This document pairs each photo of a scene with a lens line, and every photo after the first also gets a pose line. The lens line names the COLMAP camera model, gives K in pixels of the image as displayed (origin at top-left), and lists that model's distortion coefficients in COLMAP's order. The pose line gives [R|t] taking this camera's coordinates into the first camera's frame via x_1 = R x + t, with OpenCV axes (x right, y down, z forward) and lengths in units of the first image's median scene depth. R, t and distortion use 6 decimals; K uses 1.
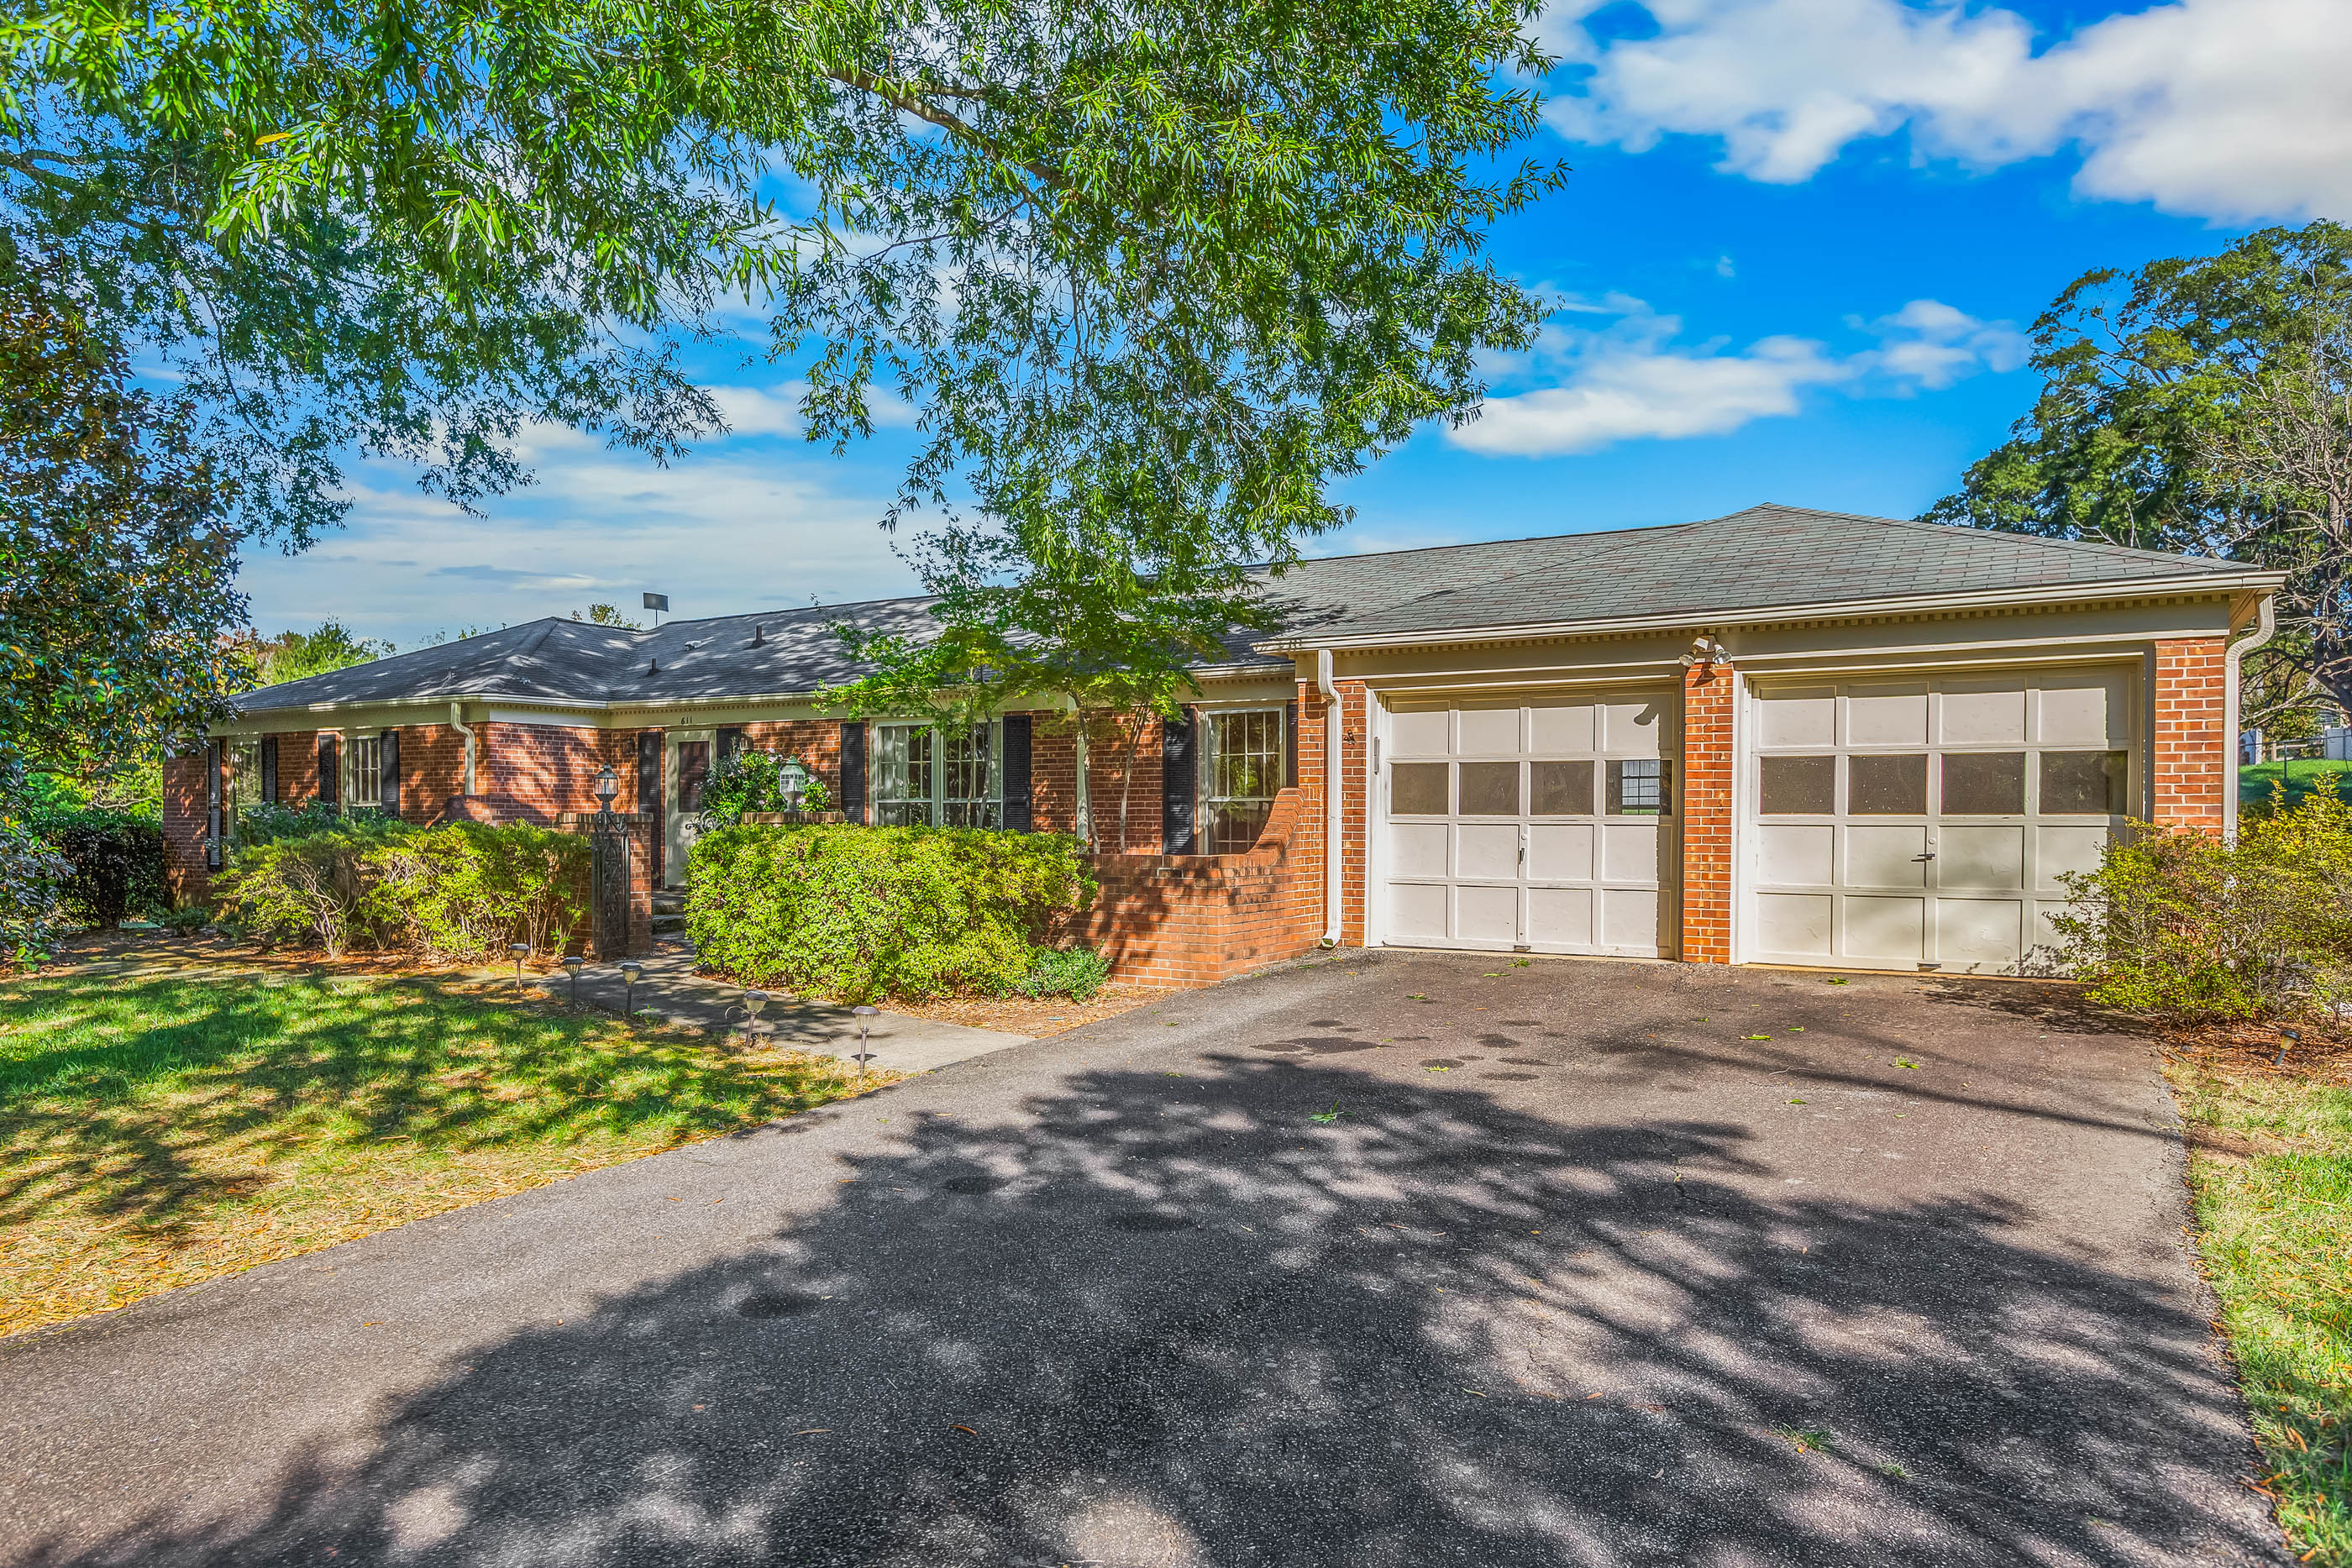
lens RADIAL K [[1382.5, 0, 1176.0], [0, 1382.5, 784.0], [0, 0, 1]] dist [-0.044620, 0.000069]
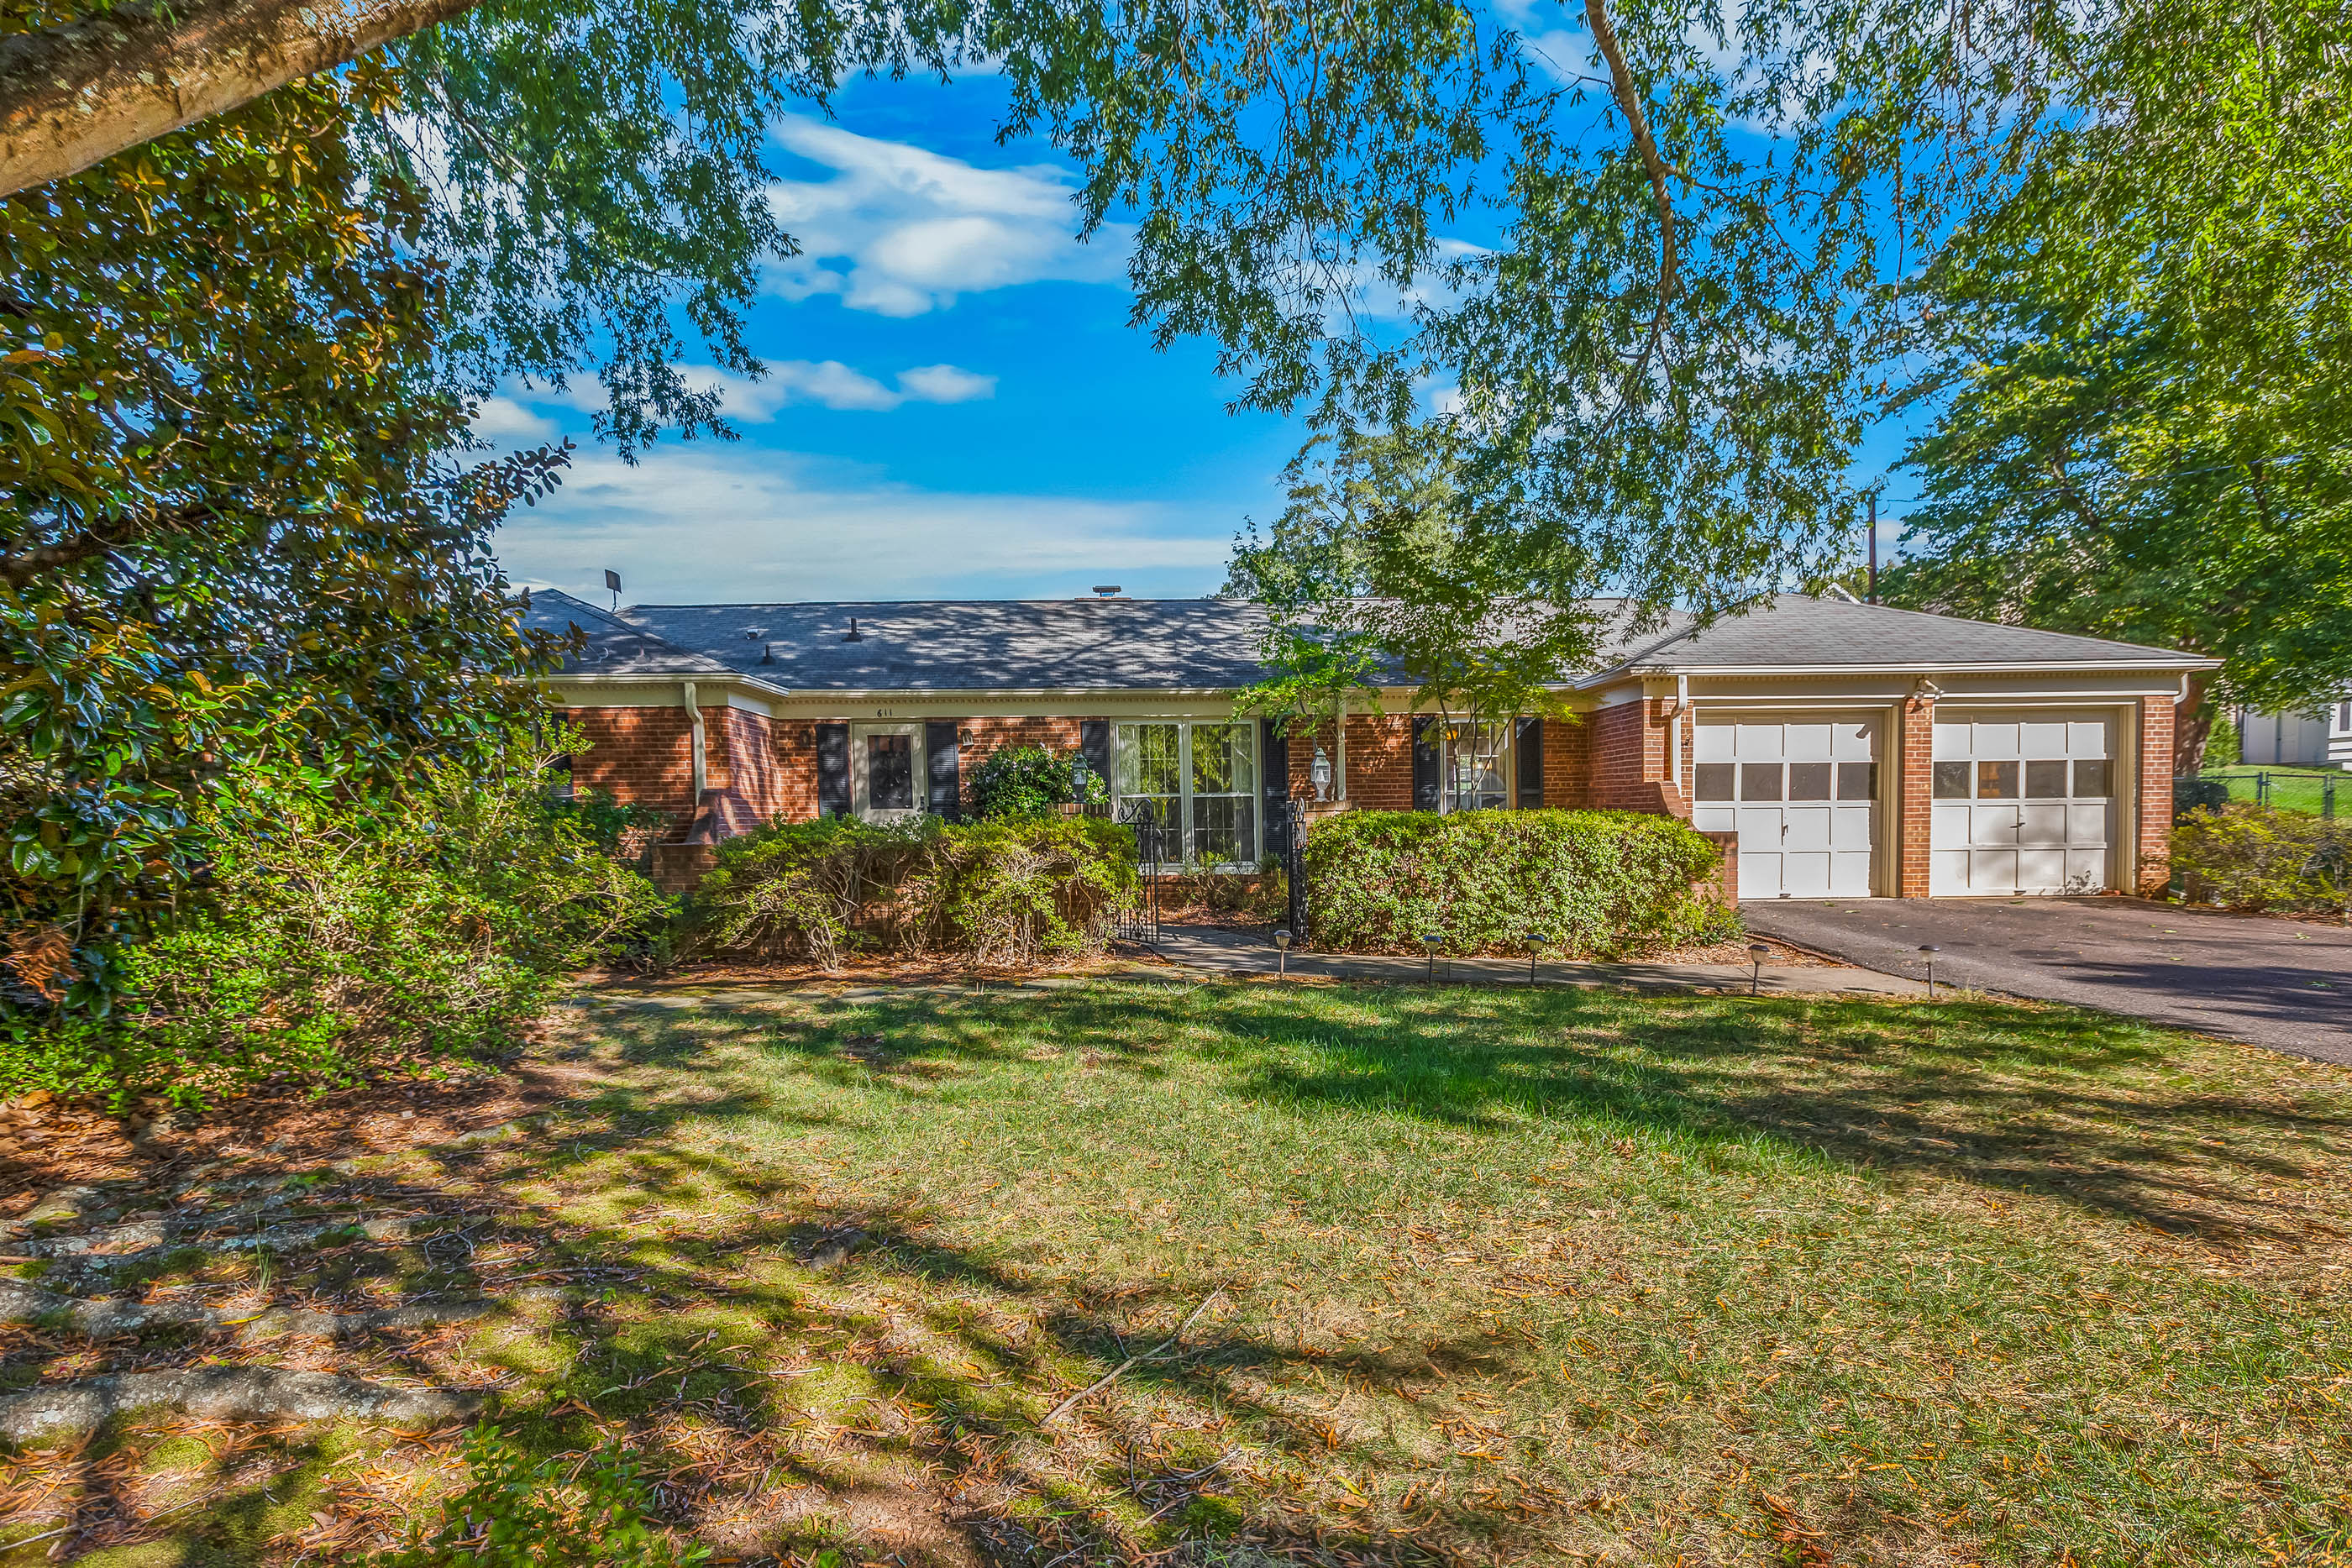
lens RADIAL K [[1136.0, 0, 1176.0], [0, 1136.0, 784.0], [0, 0, 1]] dist [0.000562, -0.000116]
pose [[0.858092, 0.002054, 0.513492, -0.929572], [0.000313, 0.999990, -0.004522, 0.010677], [-0.513496, 0.004041, 0.858082, 0.340906]]
